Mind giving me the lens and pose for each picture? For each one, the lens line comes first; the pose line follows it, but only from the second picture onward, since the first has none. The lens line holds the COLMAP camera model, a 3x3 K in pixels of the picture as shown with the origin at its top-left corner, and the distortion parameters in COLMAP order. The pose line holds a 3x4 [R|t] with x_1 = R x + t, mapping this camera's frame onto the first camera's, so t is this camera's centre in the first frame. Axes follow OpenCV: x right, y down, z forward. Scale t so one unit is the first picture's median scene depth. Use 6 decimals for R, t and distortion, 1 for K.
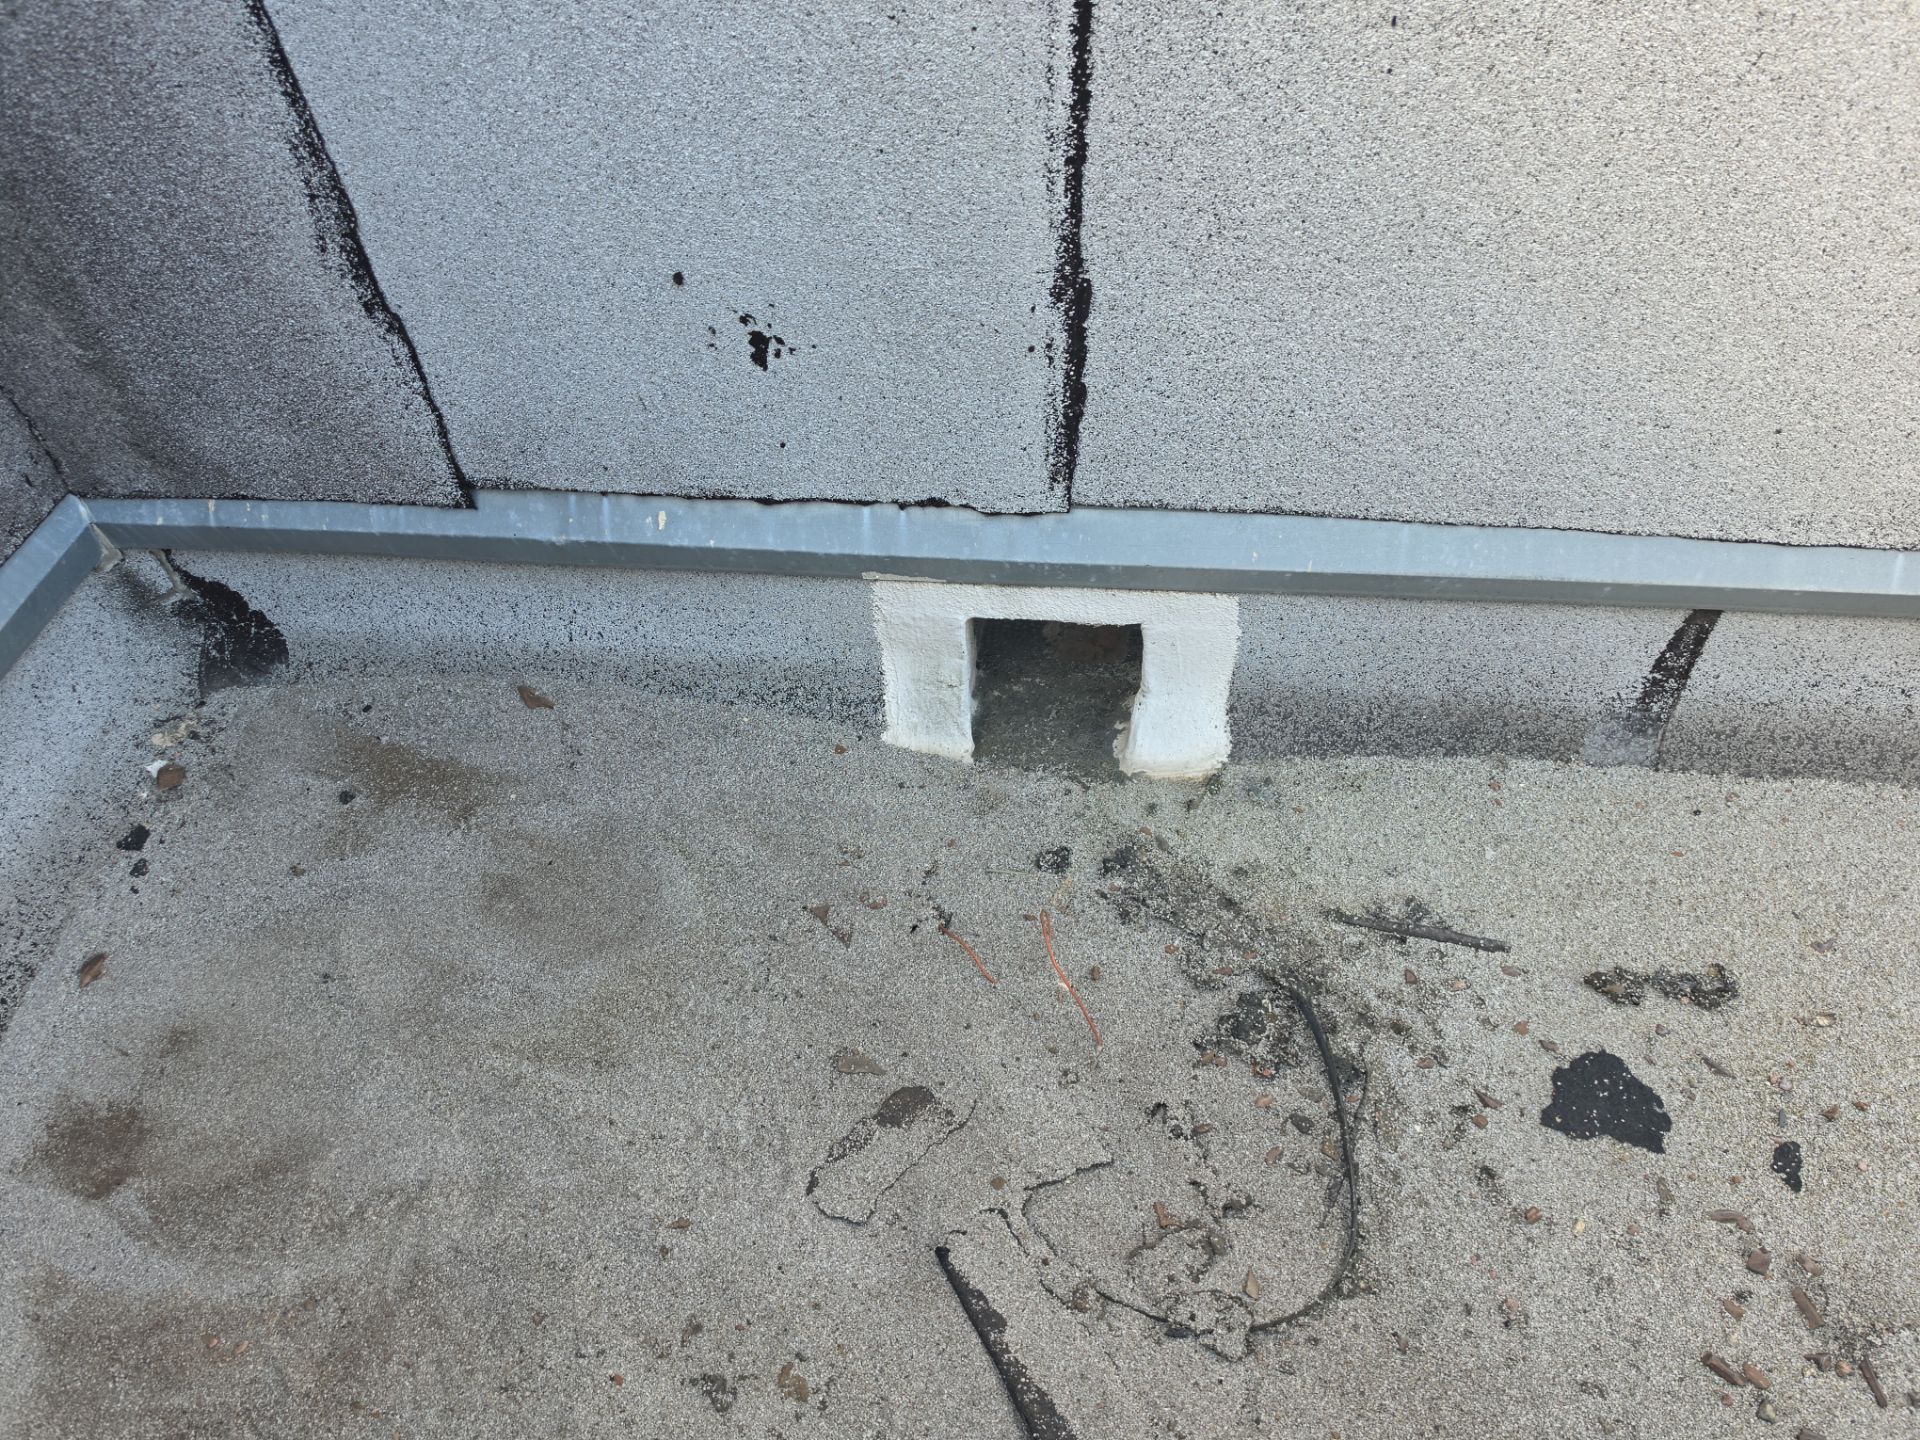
lens RADIAL K [[1309.7, 0, 943.3], [0, 1309.7, 720.9], [0, 0, 1]] dist [0.063432, -0.068147]
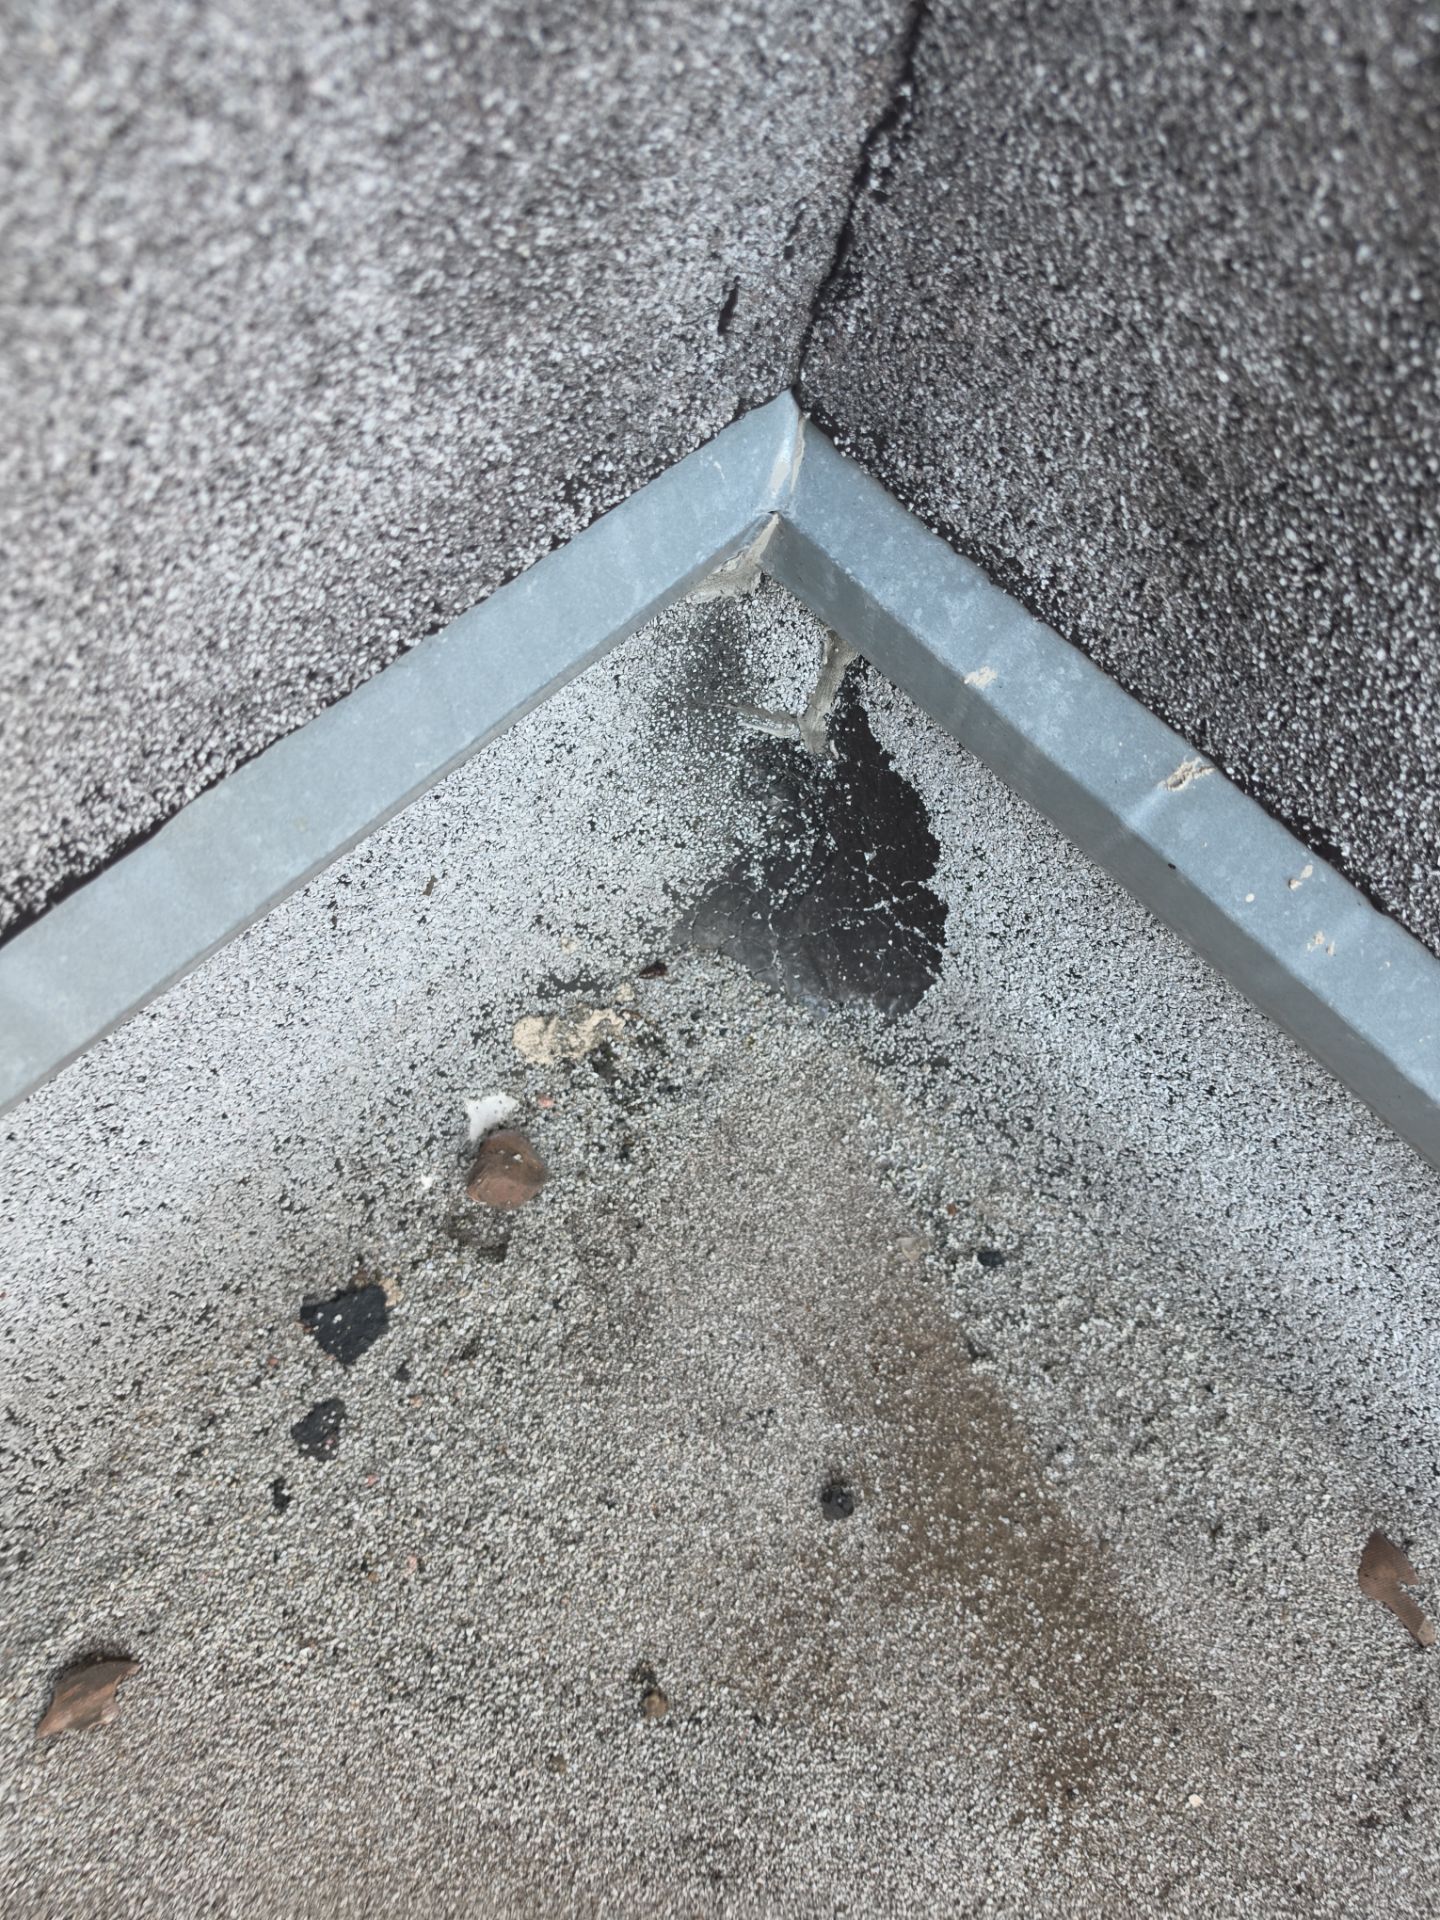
lens RADIAL K [[1309.7, 0, 720.0], [0, 1309.7, 960.0], [0, 0, 1]] dist [0.063432, -0.068147]
pose [[0.777825, 0.627584, -0.033558, -0.549672], [-0.579440, 0.736787, 0.348417, -0.160171], [0.243386, -0.251563, 0.936739, 0.673658]]
